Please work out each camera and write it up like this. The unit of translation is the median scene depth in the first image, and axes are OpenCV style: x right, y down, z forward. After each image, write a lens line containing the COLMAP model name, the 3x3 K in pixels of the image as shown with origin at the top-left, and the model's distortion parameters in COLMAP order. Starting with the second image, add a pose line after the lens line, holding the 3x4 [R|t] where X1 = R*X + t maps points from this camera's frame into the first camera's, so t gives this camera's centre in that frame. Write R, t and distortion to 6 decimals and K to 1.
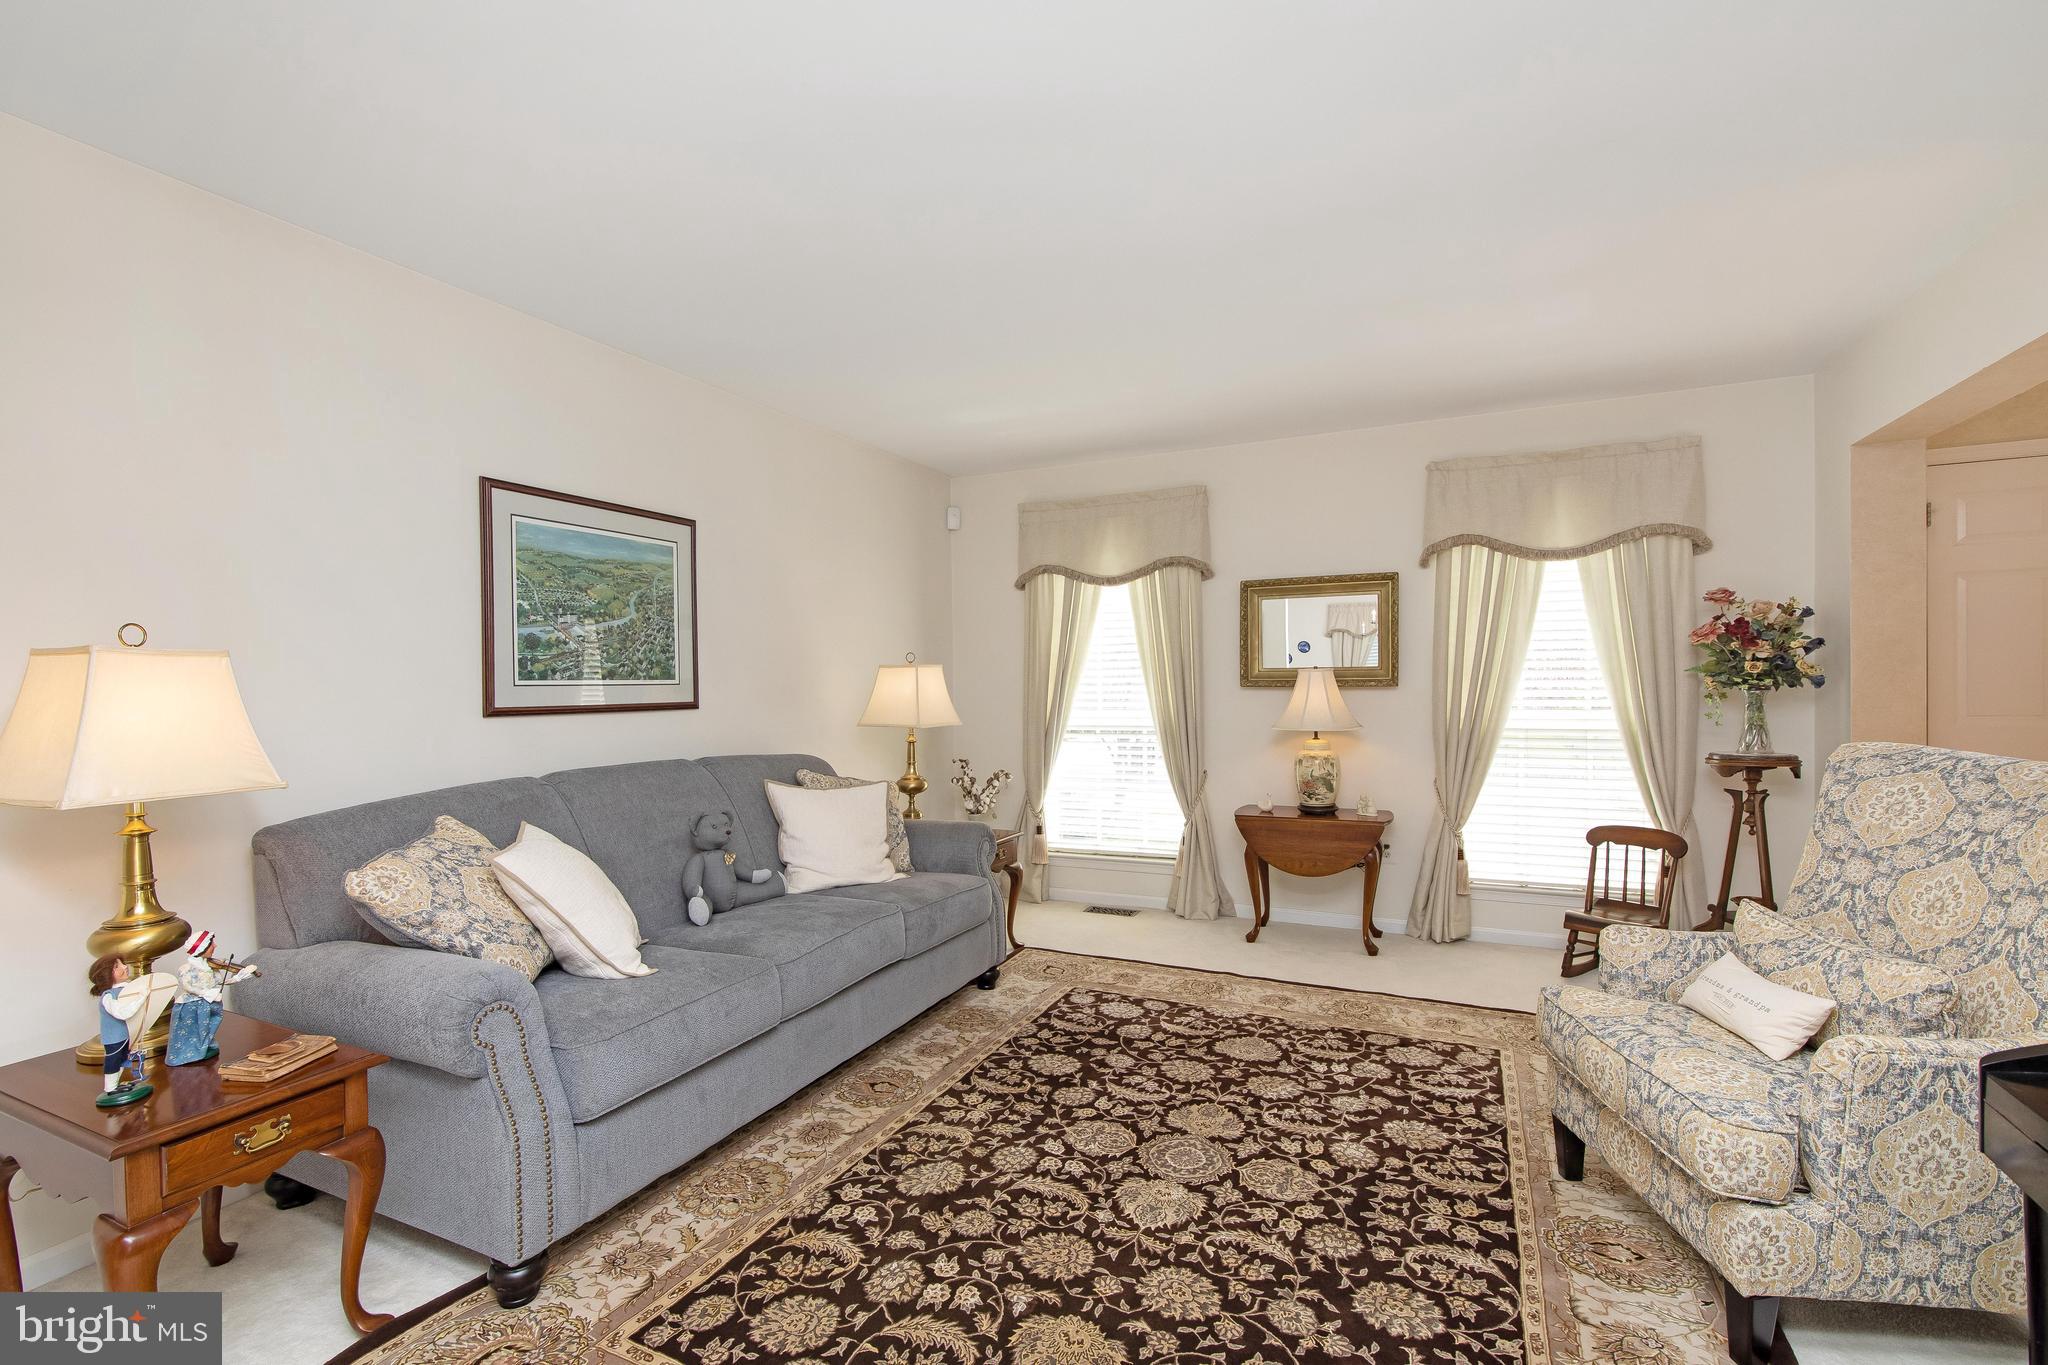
lens RADIAL K [[926.5, 0, 1015.5], [0, 926.5, 693.7], [0, 0, 1]] dist [-0.003165, 0.000180]
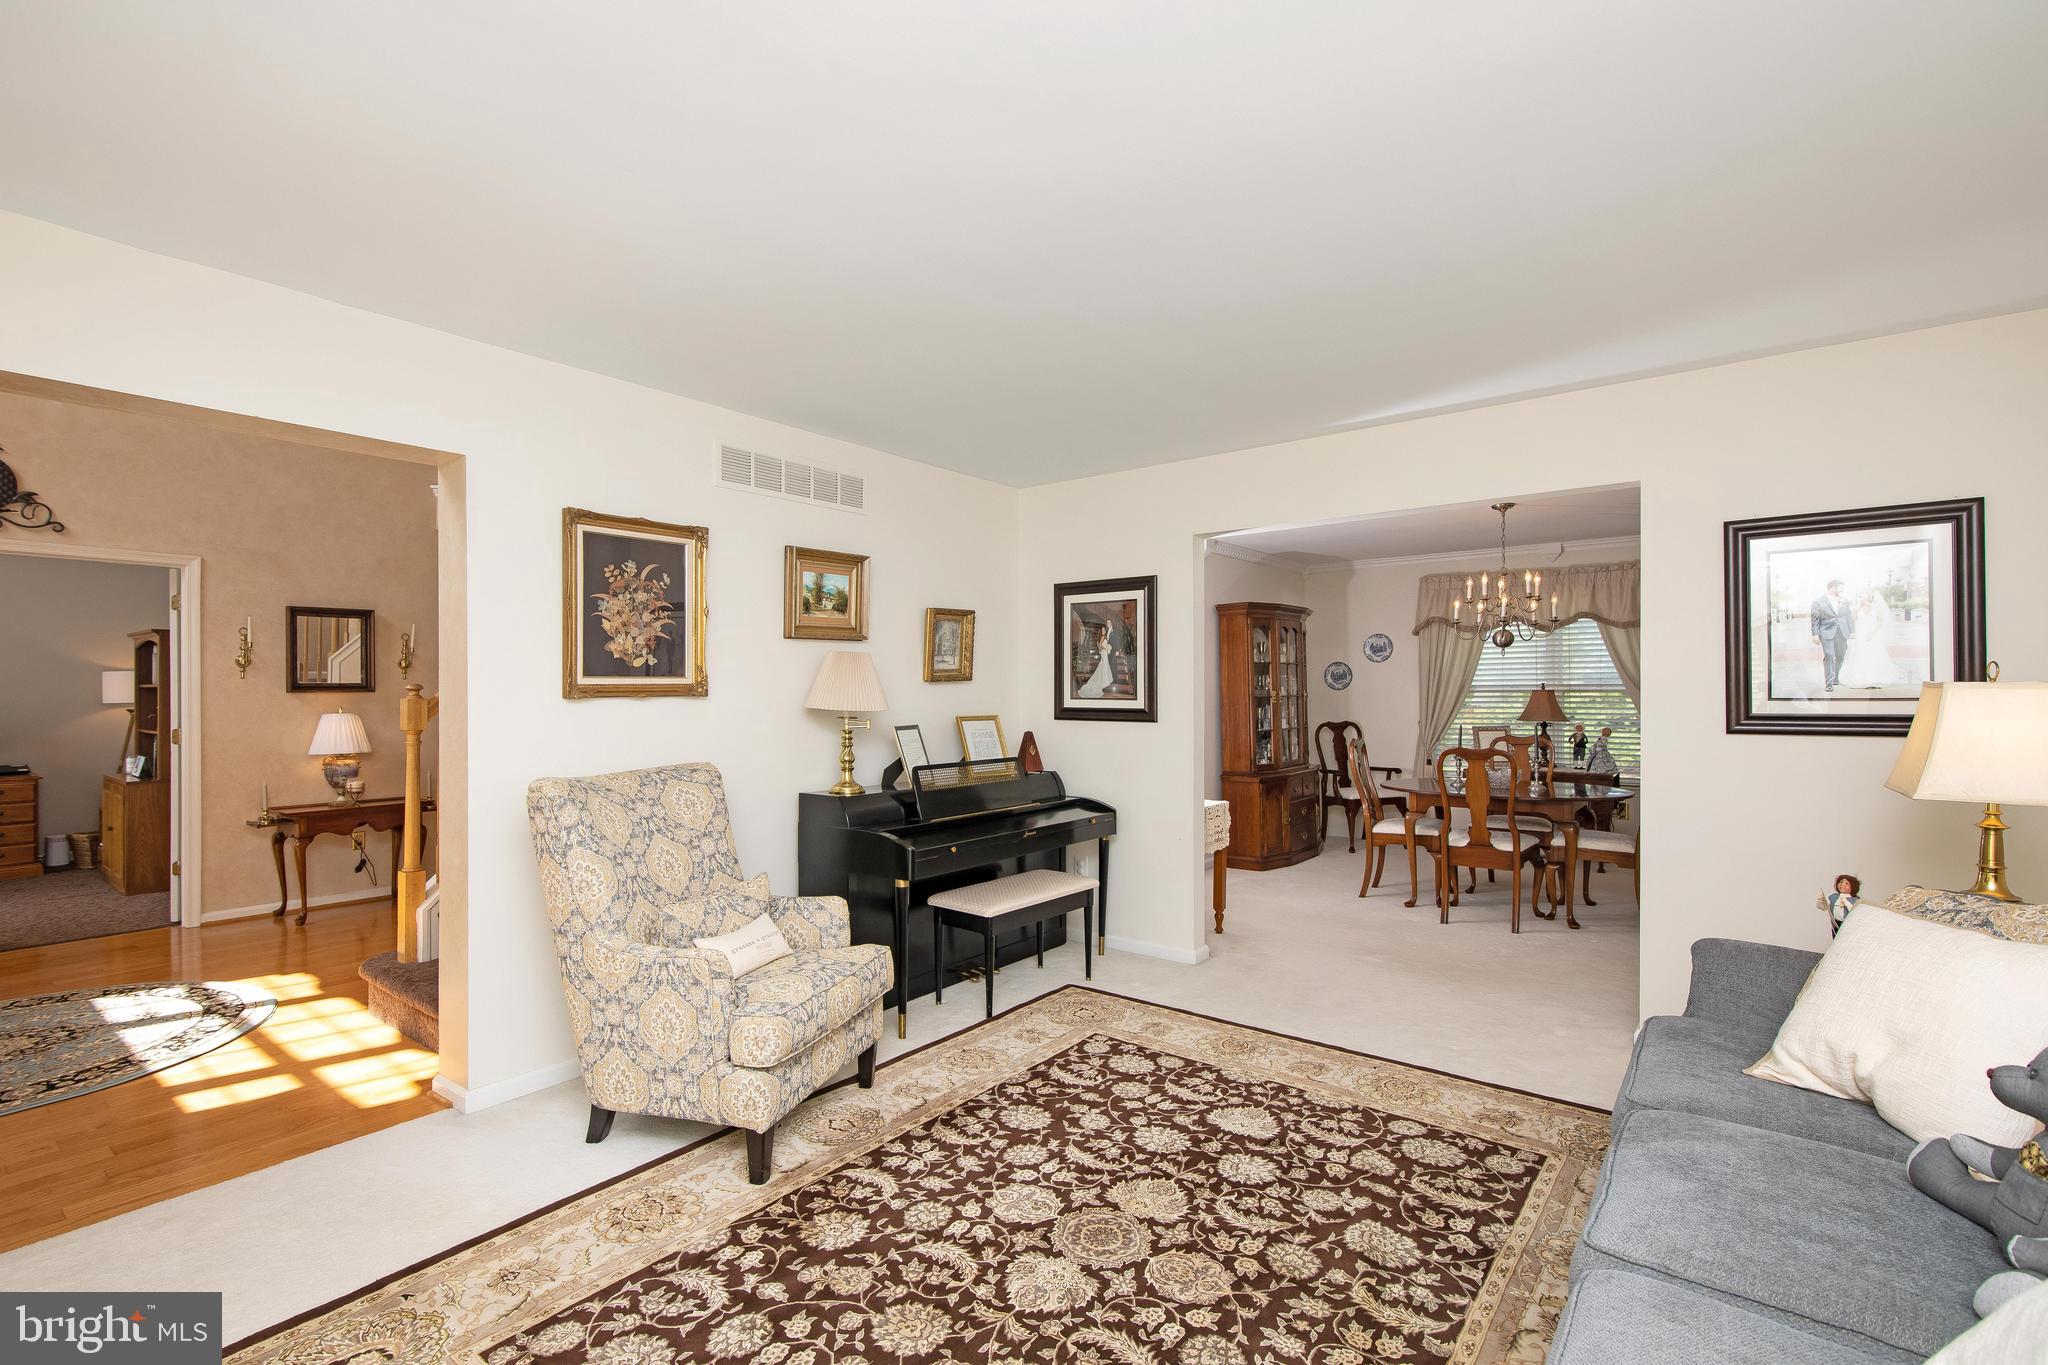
lens RADIAL K [[926.5, 0, 1015.5], [0, 926.5, 693.7], [0, 0, 1]] dist [-0.003165, 0.000180]
pose [[-0.975570, 0.017572, 0.218986, 0.057272], [0.020918, 0.999697, 0.012970, -0.060458], [-0.218692, 0.017234, -0.975642, 2.001897]]
